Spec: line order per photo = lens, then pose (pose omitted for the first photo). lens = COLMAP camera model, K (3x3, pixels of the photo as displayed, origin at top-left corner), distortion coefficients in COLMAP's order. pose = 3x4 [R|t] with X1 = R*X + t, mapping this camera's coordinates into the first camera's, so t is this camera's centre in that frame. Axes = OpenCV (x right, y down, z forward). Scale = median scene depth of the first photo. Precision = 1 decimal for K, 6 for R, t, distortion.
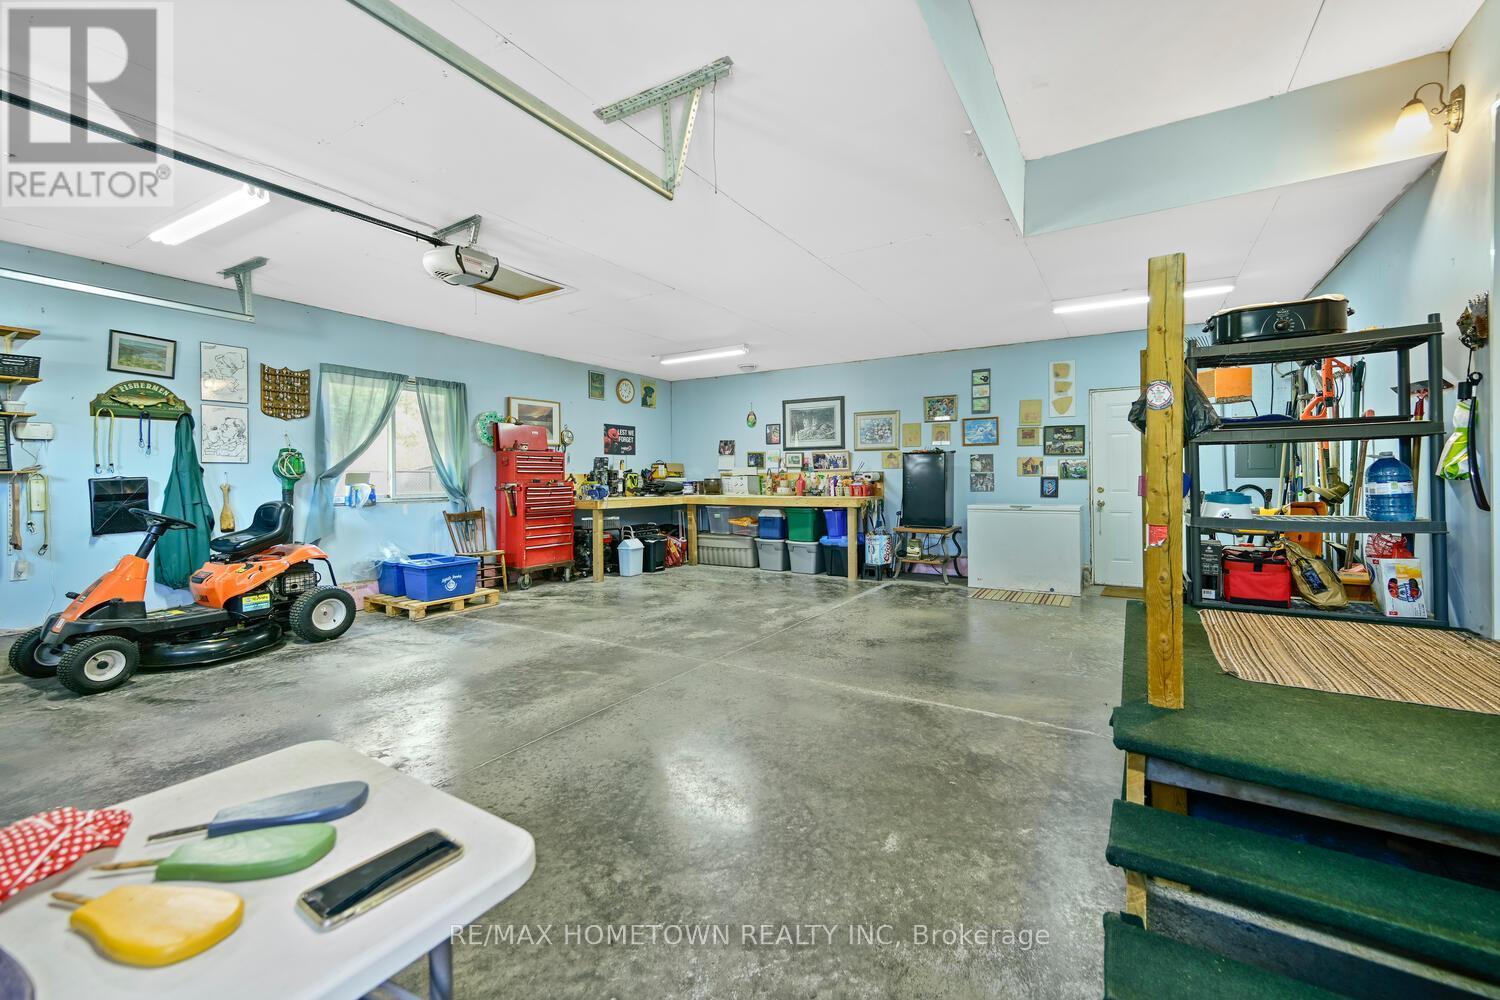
lens RADIAL K [[608.7, 0, 754.0], [0, 608.7, 492.2], [0, 0, 1]] dist [0.019371, 0.000626]
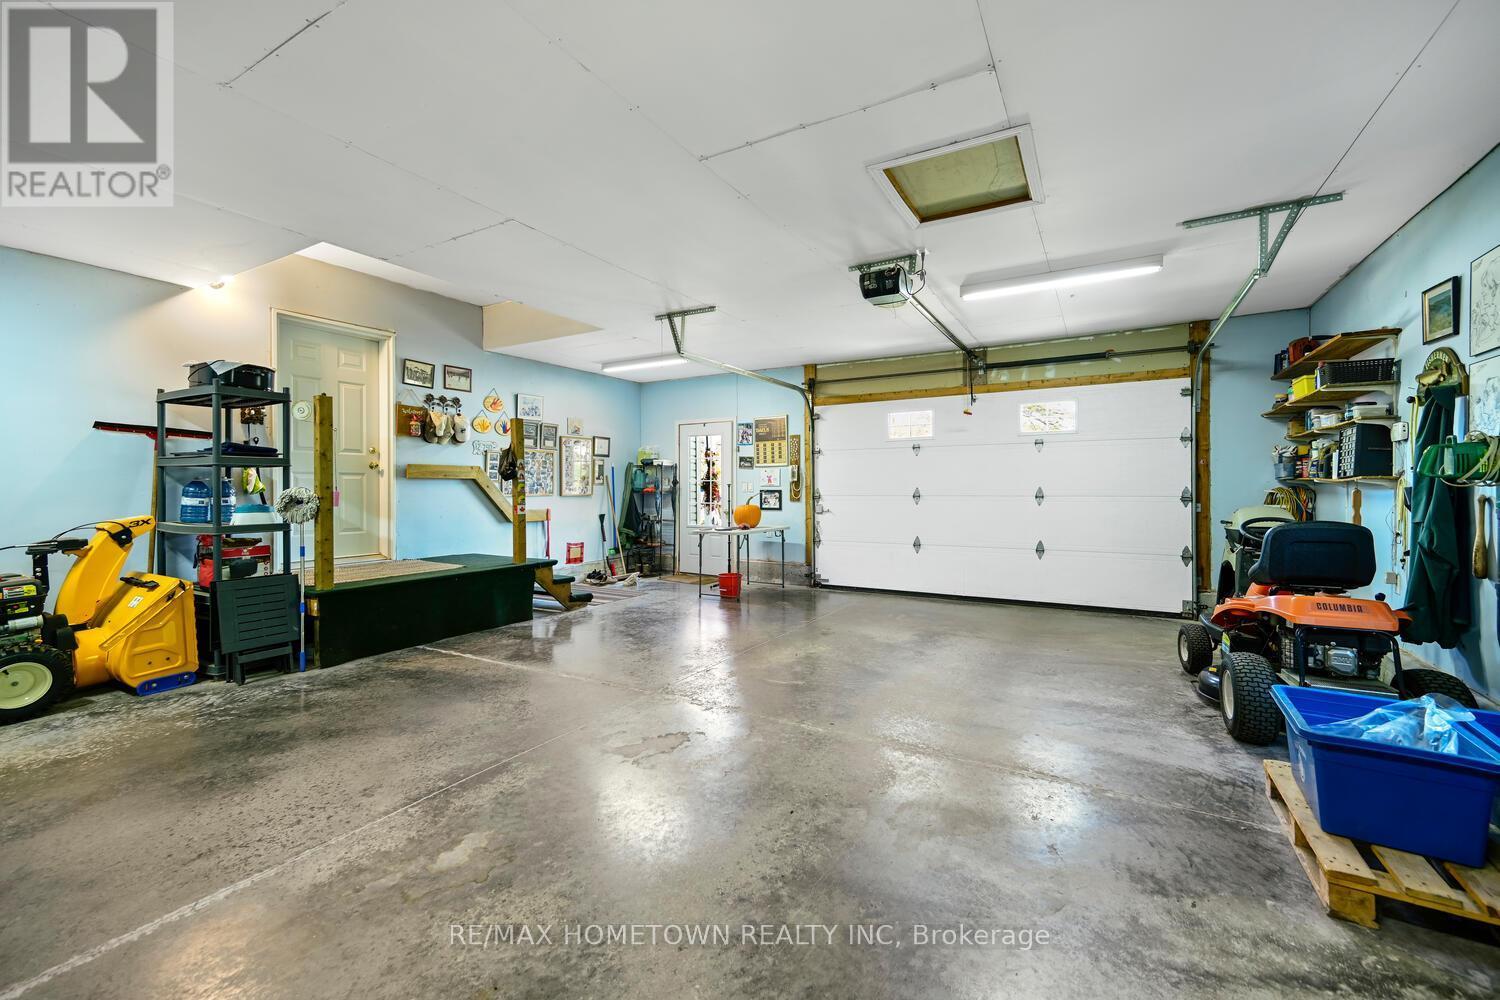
lens RADIAL K [[608.7, 0, 754.0], [0, 608.7, 492.2], [0, 0, 1]] dist [0.019371, 0.000626]
pose [[-0.999185, 0.008372, -0.039482, -0.196563], [0.007508, 0.999730, 0.021975, -0.040669], [0.039655, 0.021660, -0.998979, 2.033514]]
